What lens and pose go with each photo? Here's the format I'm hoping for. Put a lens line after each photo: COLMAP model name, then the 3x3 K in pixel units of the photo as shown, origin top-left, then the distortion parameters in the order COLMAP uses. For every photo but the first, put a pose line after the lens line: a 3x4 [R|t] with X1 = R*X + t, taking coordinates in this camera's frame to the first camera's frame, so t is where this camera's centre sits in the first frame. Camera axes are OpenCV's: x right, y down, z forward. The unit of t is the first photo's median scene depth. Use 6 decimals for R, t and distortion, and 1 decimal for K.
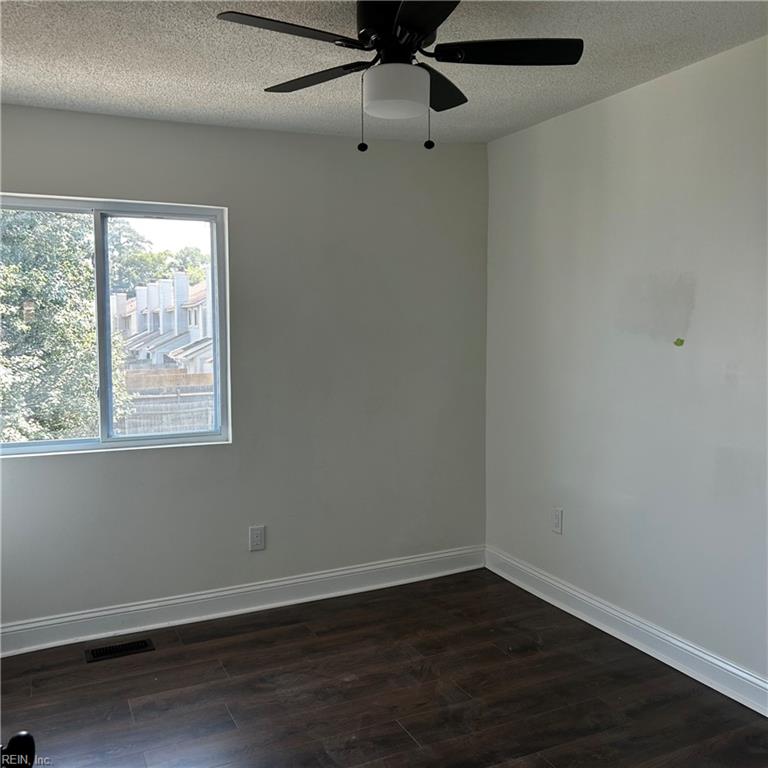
lens RADIAL K [[767.5, 0, 388.4], [0, 767.5, 383.6], [0, 0, 1]] dist [0.041939, 0.000000]
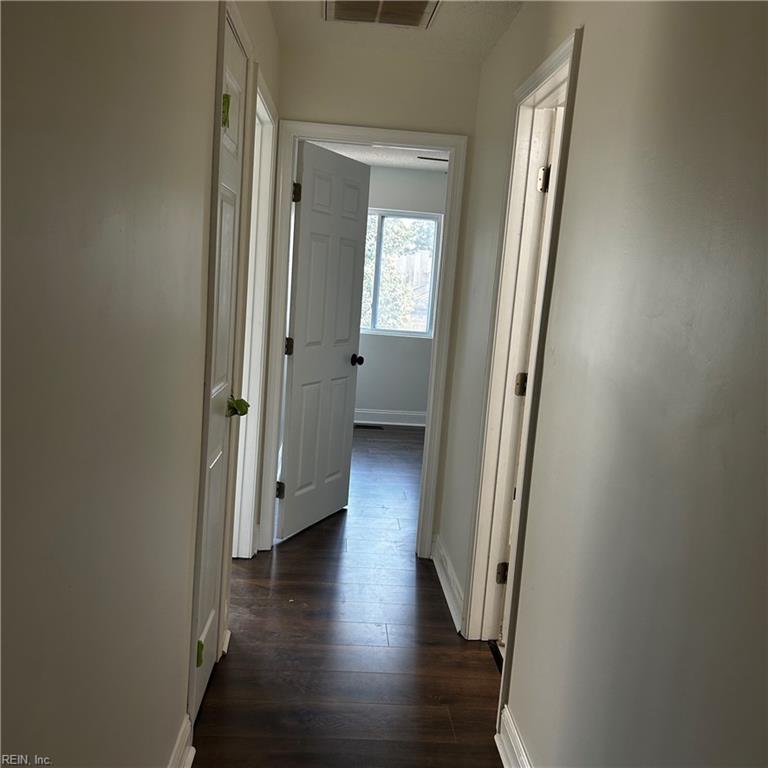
lens RADIAL K [[767.5, 0, 384.7], [0, 767.5, 382.2], [0, 0, 1]] dist [0.041939, 0.000000]
pose [[0.924273, 0.120635, -0.362170, 0.386883], [-0.103890, 0.992434, 0.065438, 0.072367], [0.367323, -0.022856, 0.929812, -0.813170]]
